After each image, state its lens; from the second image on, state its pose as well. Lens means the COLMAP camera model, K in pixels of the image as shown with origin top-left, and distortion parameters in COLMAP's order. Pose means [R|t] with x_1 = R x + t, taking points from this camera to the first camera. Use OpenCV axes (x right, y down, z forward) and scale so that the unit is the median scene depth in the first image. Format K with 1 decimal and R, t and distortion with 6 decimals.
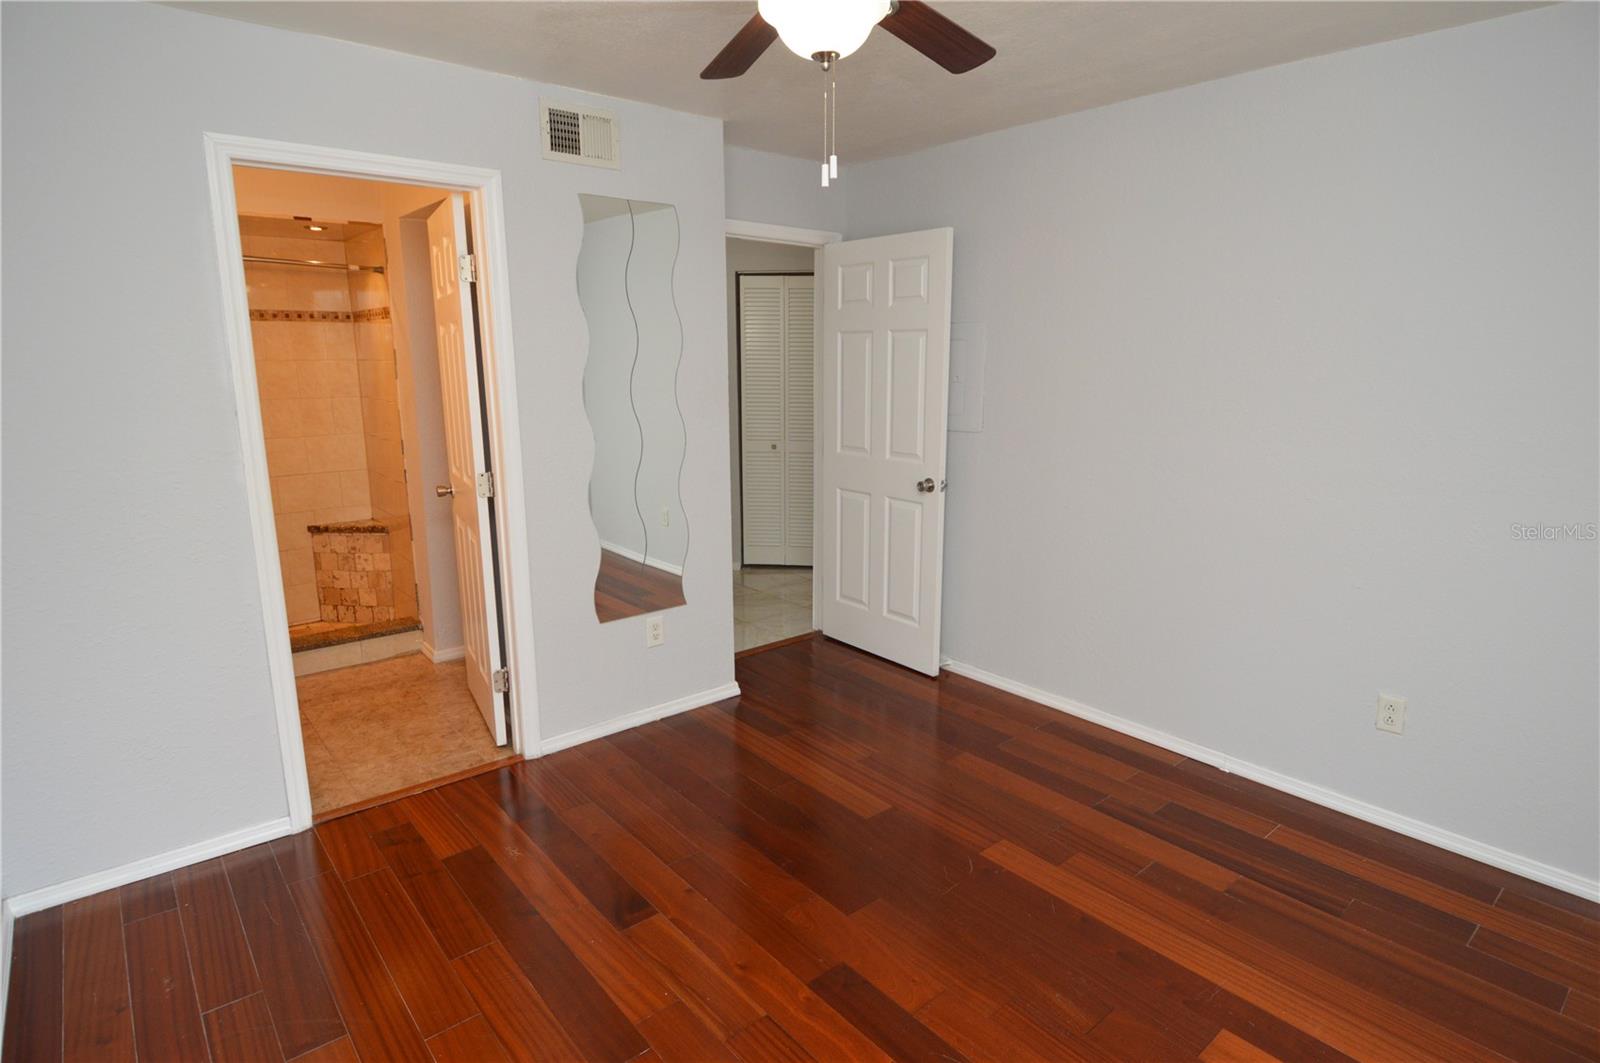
lens RADIAL K [[852.1, 0, 811.1], [0, 852.1, 525.9], [0, 0, 1]] dist [0.032532, -0.040243]
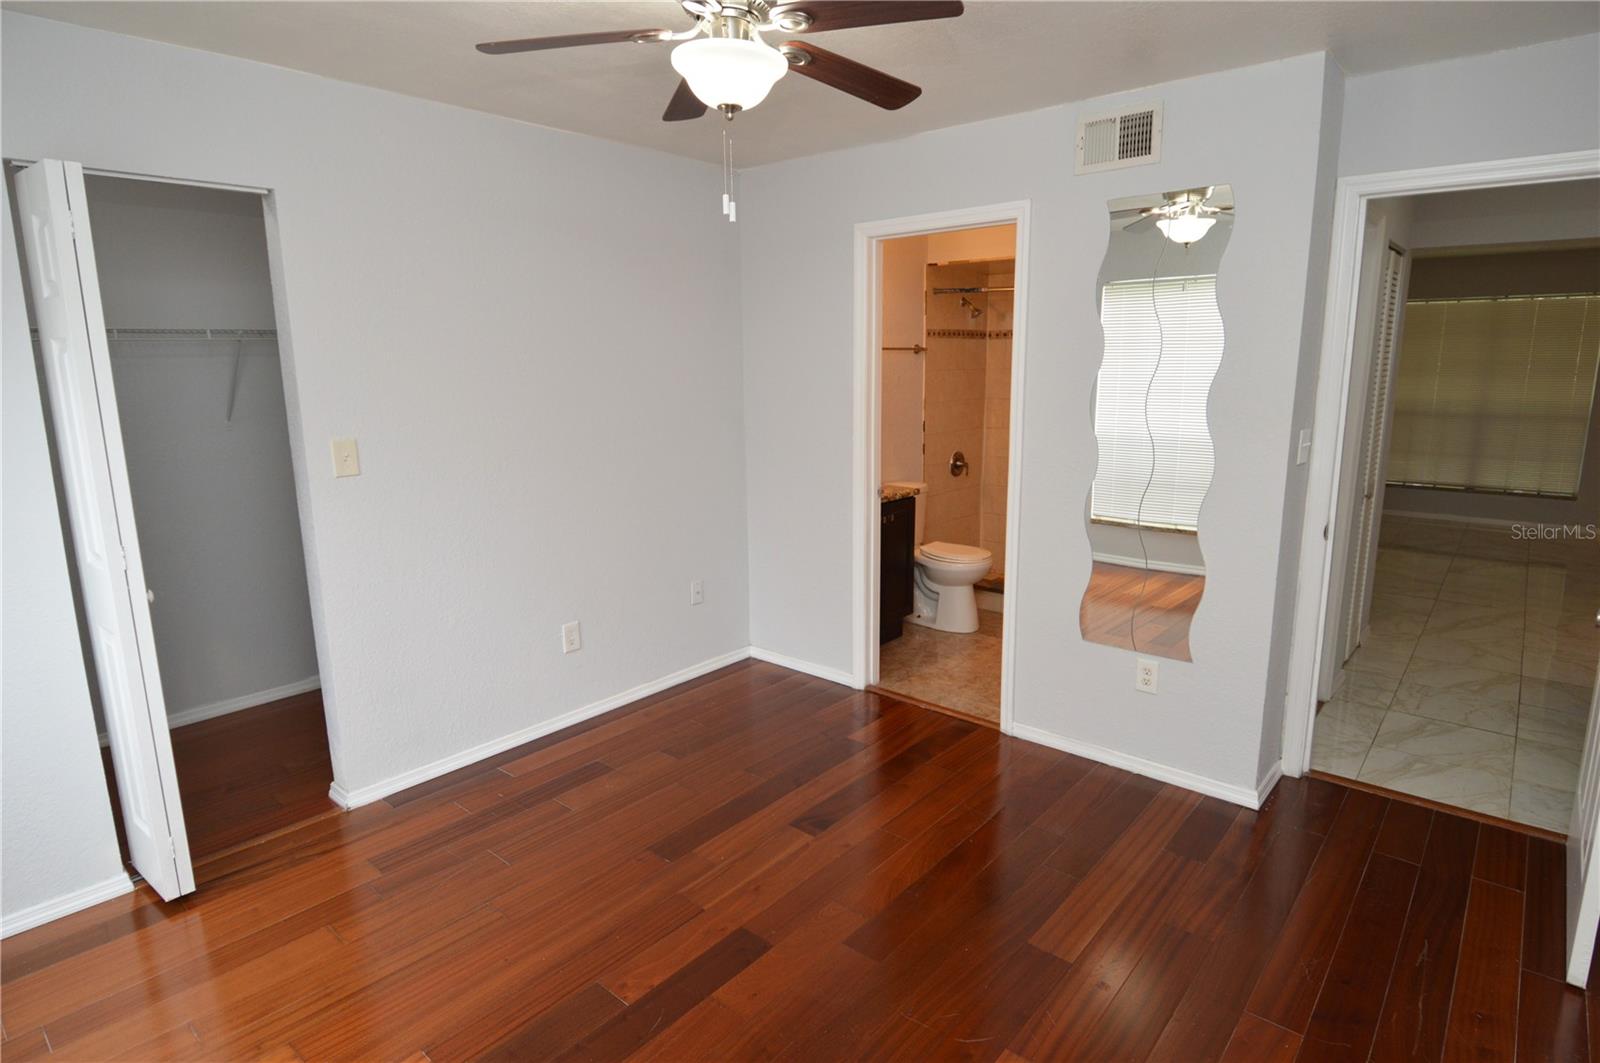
lens RADIAL K [[846.5, 0, 800.0], [0, 846.5, 531.5], [0, 0, 1]] dist [-0.003517, -0.001974]
pose [[0.153619, 0.193930, -0.968913, 0.606755], [-0.185842, 0.968724, 0.164427, -0.103446], [0.970497, 0.154806, 0.184855, 0.481257]]
